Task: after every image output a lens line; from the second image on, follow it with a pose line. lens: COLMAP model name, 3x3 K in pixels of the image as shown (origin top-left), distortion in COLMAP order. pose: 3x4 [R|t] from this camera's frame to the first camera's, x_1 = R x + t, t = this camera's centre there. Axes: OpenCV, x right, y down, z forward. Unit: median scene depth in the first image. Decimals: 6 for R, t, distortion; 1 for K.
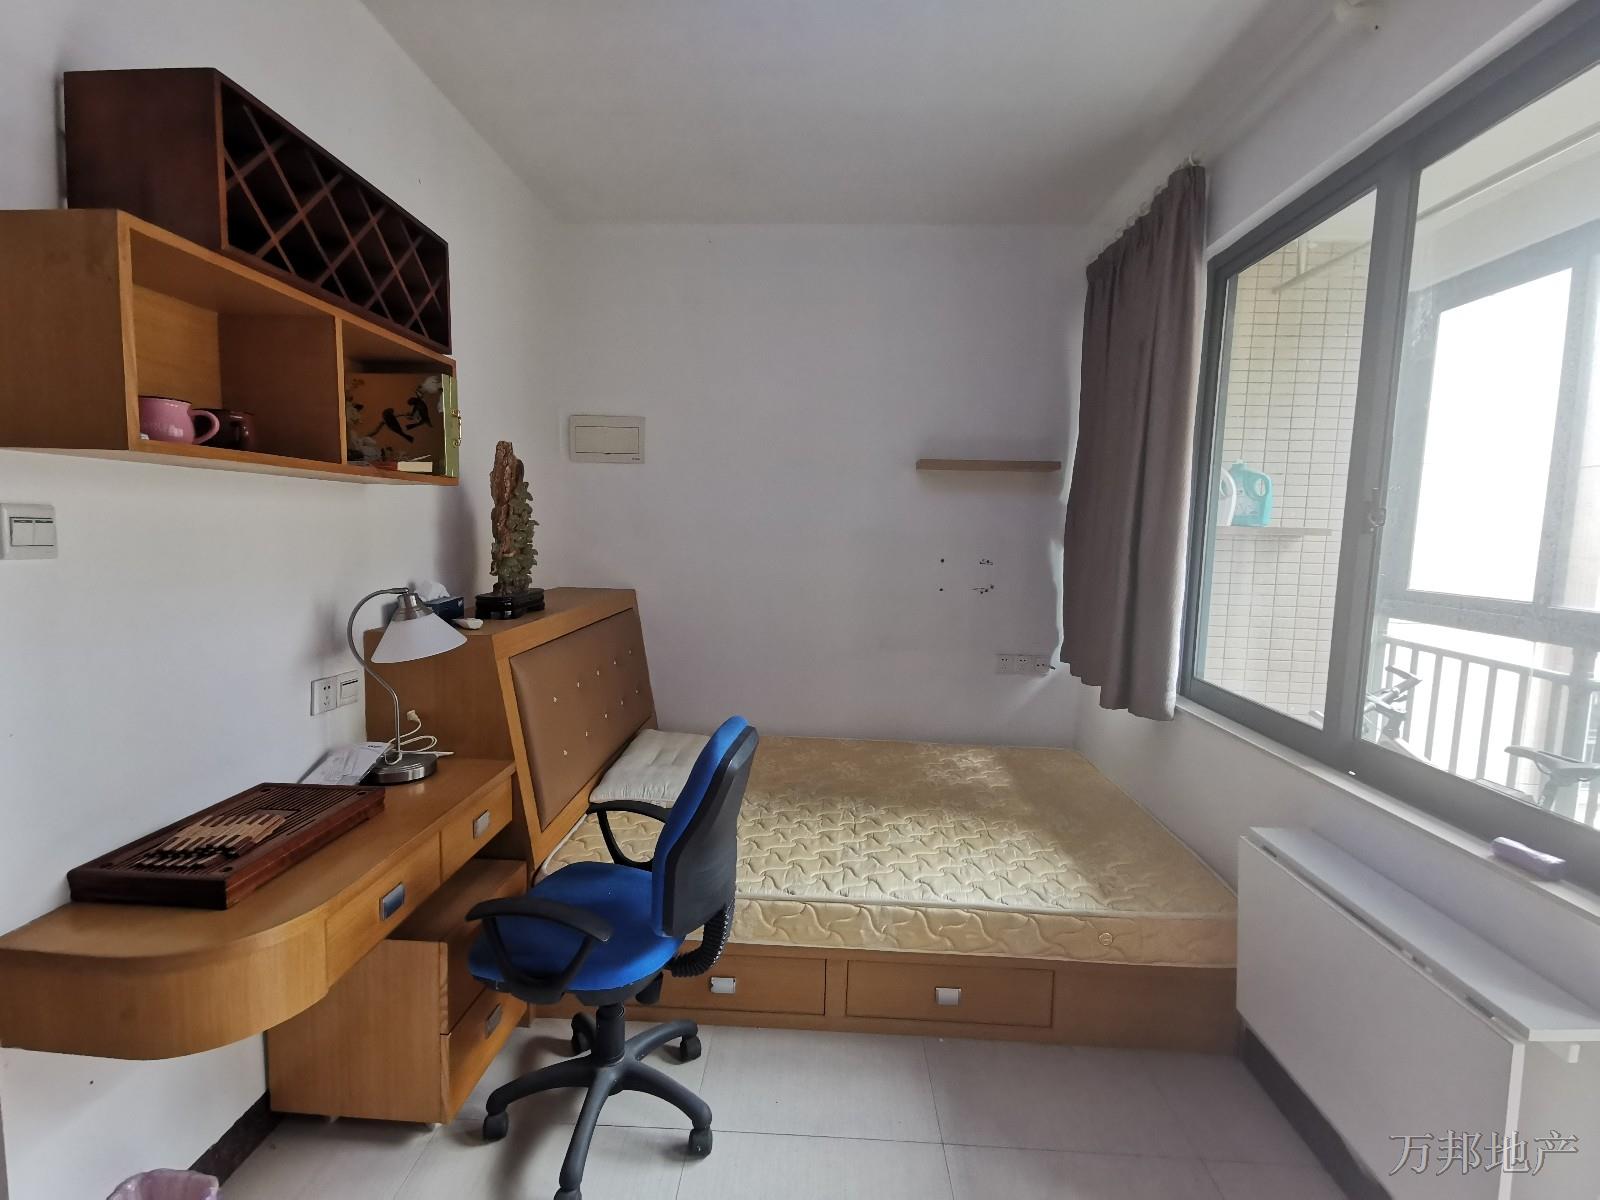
lens RADIAL K [[753.3, 0, 800.7], [0, 753.3, 595.3], [0, 0, 1]] dist [0.013658, 0.000001]
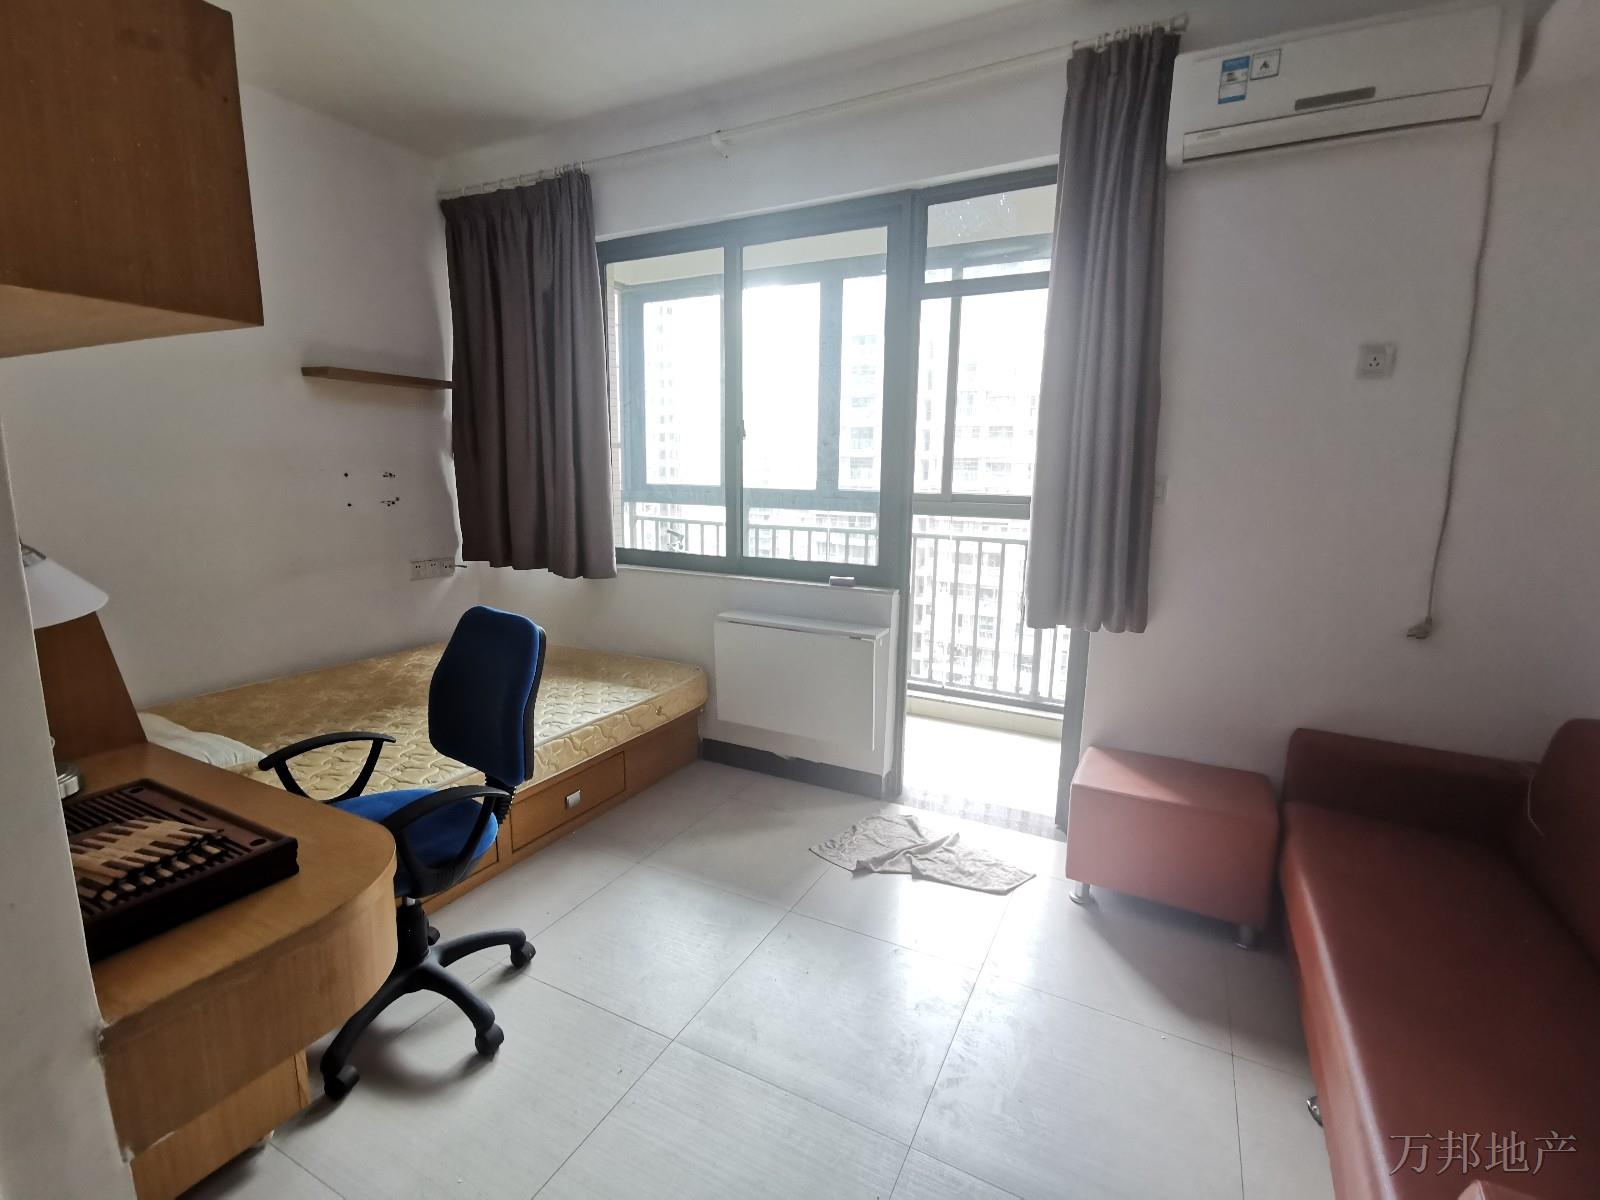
lens RADIAL K [[753.3, 0, 795.2], [0, 753.3, 596.8], [0, 0, 1]] dist [0.013658, 0.000001]
pose [[0.437336, -0.178686, 0.881368, -0.738123], [0.086586, 0.983875, 0.156504, 0.009620], [-0.895120, 0.007869, 0.445755, 0.063536]]
